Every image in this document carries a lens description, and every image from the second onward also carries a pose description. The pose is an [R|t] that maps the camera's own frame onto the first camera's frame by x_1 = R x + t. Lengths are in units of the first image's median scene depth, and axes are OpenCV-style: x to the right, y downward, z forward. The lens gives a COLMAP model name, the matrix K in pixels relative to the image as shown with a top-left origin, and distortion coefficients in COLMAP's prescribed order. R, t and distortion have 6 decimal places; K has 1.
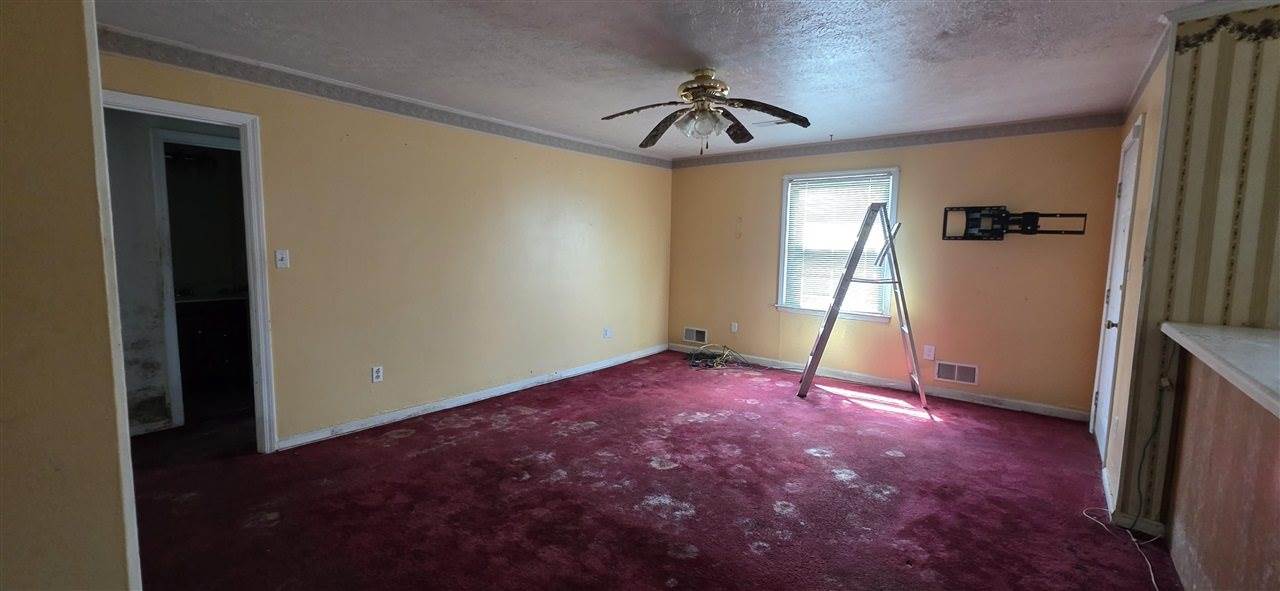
lens RADIAL K [[506.7, 0, 640.7], [0, 506.7, 293.2], [0, 0, 1]] dist [0.000120, -0.000070]
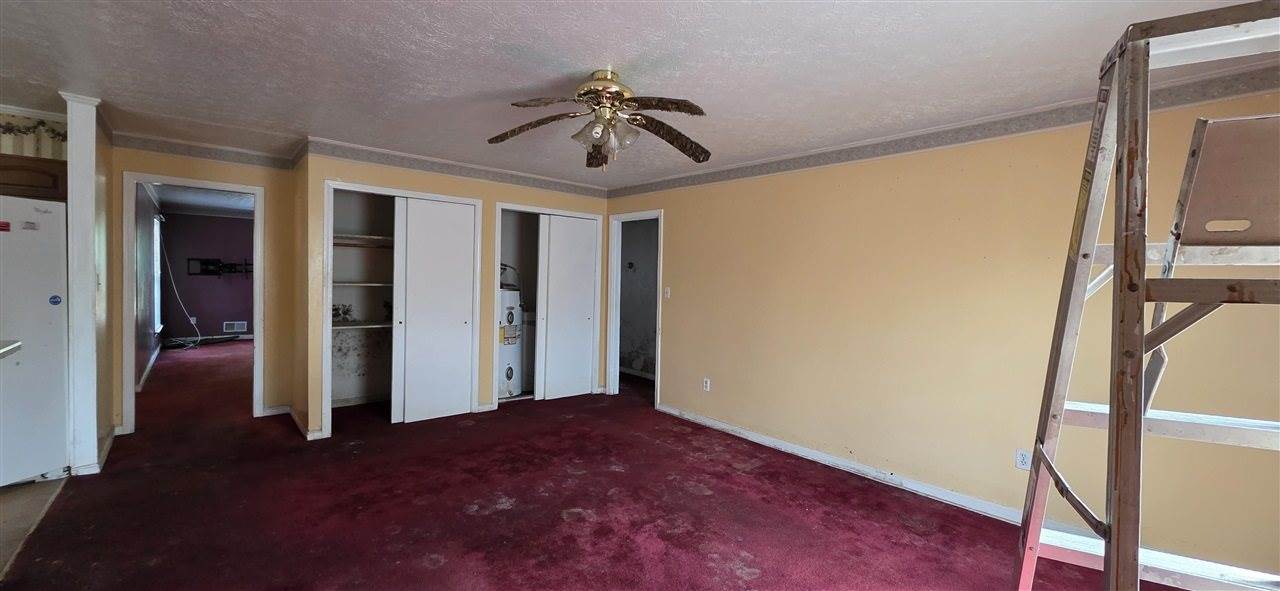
lens RADIAL K [[506.7, 0, 640.7], [0, 506.7, 293.2], [0, 0, 1]] dist [0.000120, -0.000070]
pose [[-0.167934, 0.007158, -0.985772, 0.580932], [-0.126615, 0.991535, 0.028770, -0.065315], [0.977633, 0.129645, -0.165606, 0.759776]]
